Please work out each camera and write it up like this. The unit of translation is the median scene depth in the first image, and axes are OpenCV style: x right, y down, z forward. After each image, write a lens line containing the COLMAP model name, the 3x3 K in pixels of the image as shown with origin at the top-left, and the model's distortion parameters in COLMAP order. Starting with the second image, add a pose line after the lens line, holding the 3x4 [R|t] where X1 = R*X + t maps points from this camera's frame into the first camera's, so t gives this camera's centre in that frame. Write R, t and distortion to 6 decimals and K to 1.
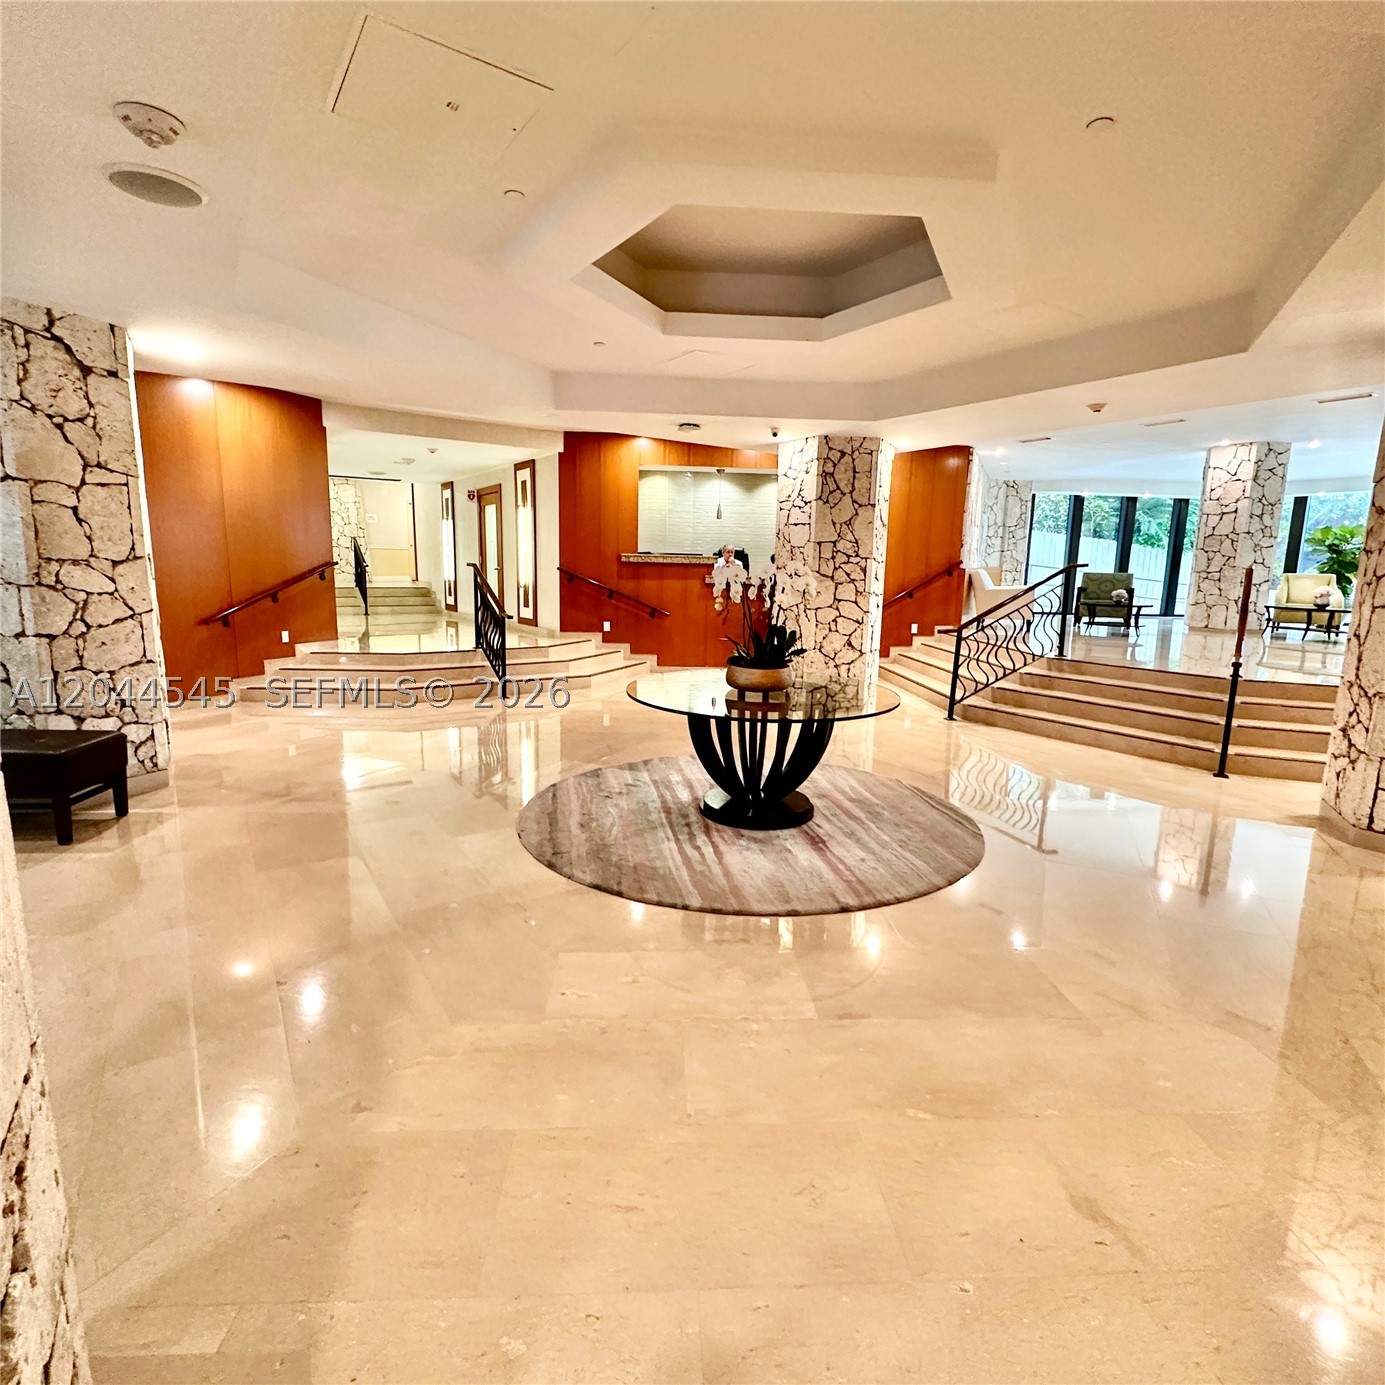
lens RADIAL K [[739.7, 0, 692.5], [0, 739.7, 692.5], [0, 0, 1]] dist [0.000252, 0.000386]
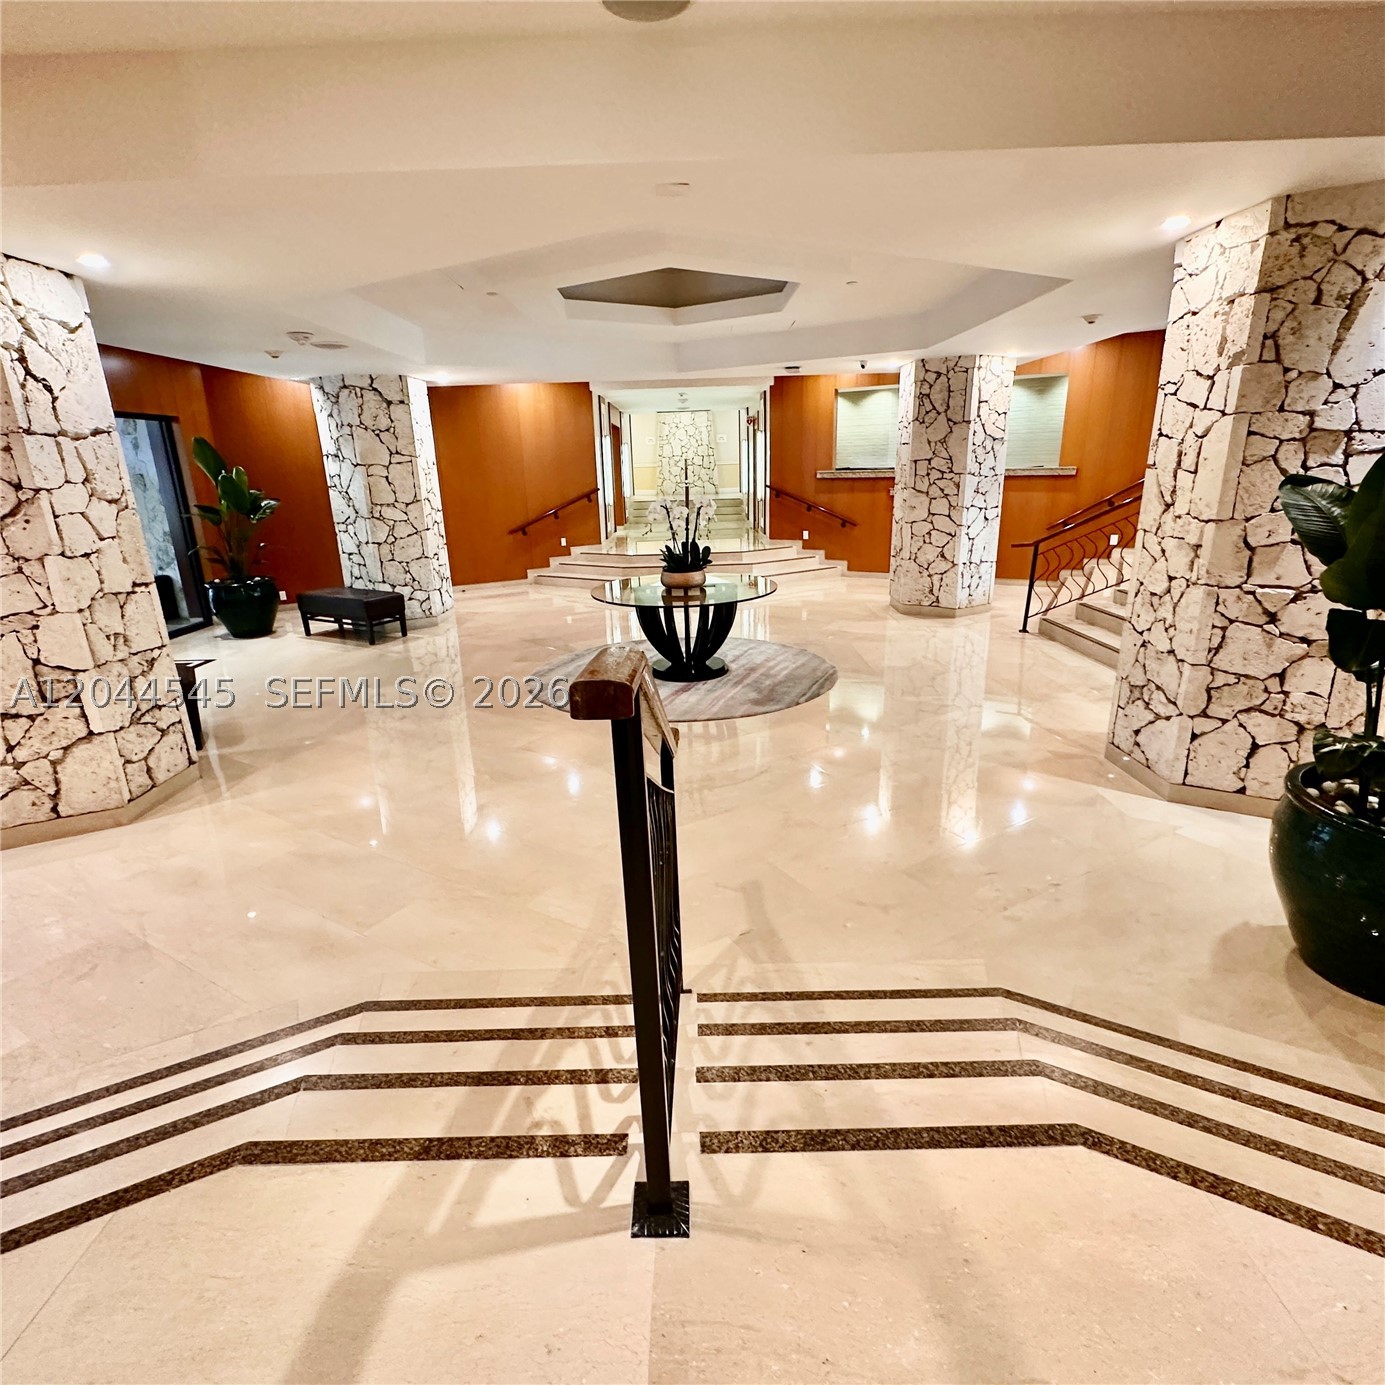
lens RADIAL K [[739.7, 0, 692.5], [0, 739.7, 692.5], [0, 0, 1]] dist [0.000252, 0.000386]
pose [[0.829303, 0.123520, -0.544977, 0.539005], [-0.050576, 0.987852, 0.146935, -0.008063], [0.556506, -0.094291, 0.825476, -0.120911]]
